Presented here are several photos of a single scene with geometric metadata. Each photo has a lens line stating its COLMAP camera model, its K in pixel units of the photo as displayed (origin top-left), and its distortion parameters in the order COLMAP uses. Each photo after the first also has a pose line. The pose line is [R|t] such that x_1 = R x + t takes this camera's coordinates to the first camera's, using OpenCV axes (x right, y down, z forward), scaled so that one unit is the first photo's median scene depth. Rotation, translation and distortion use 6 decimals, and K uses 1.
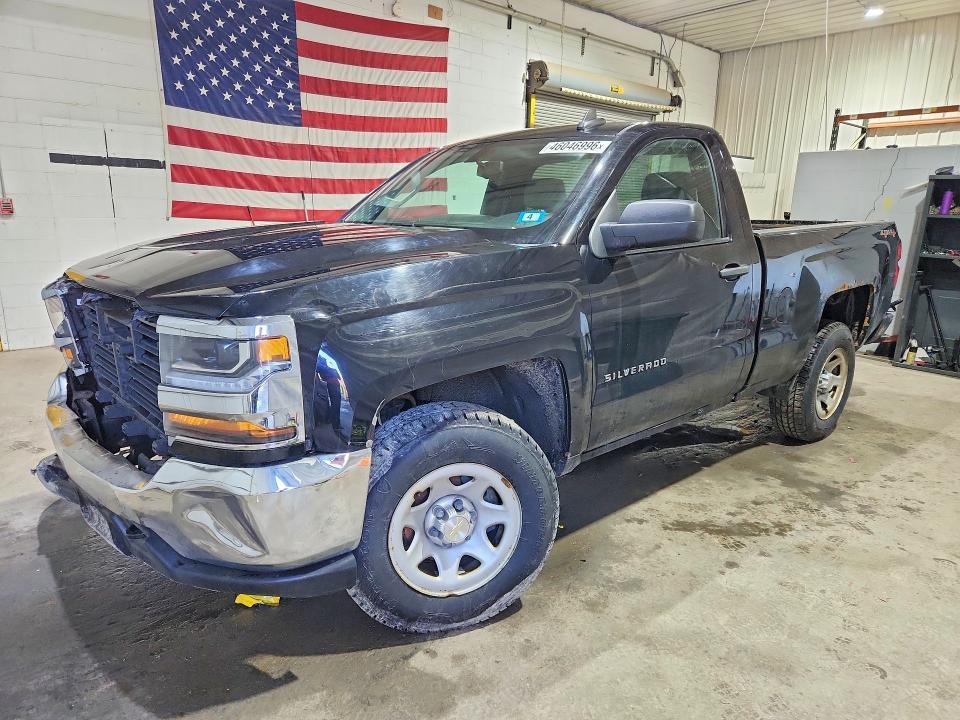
lens RADIAL K [[659.4, 0, 484.6], [0, 659.4, 362.7], [0, 0, 1]] dist [0.023168, -0.004385]
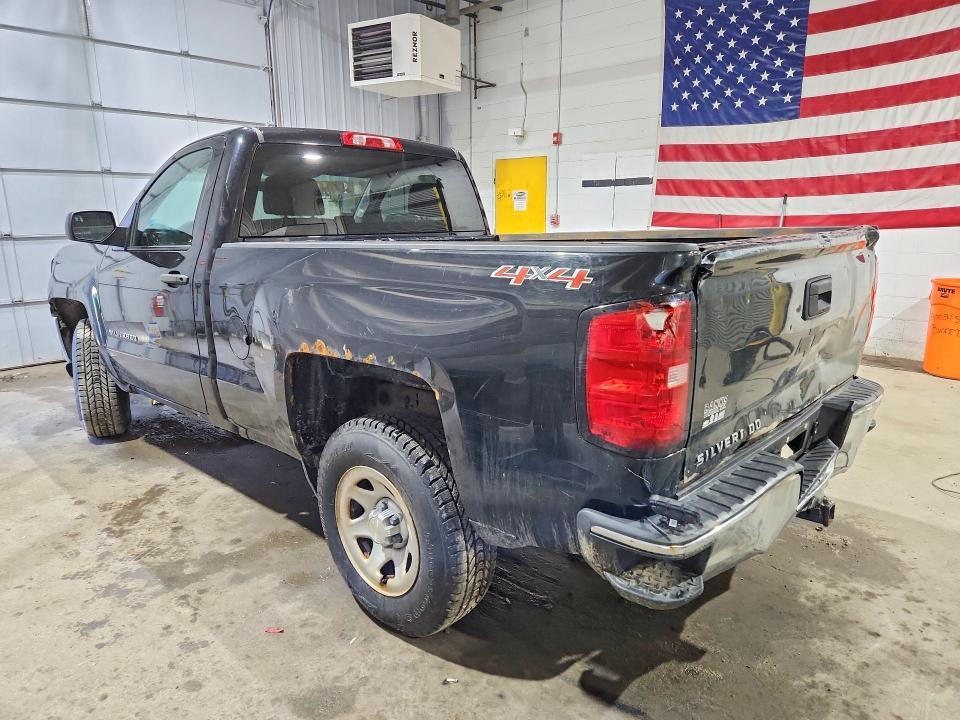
lens RADIAL K [[659.4, 0, 484.6], [0, 659.4, 362.7], [0, 0, 1]] dist [0.023168, -0.004385]
pose [[0.072101, 0.199871, -0.977166, 0.660737], [-0.211396, 0.960520, 0.180868, -0.139232], [0.974738, 0.193528, 0.111507, 0.640688]]
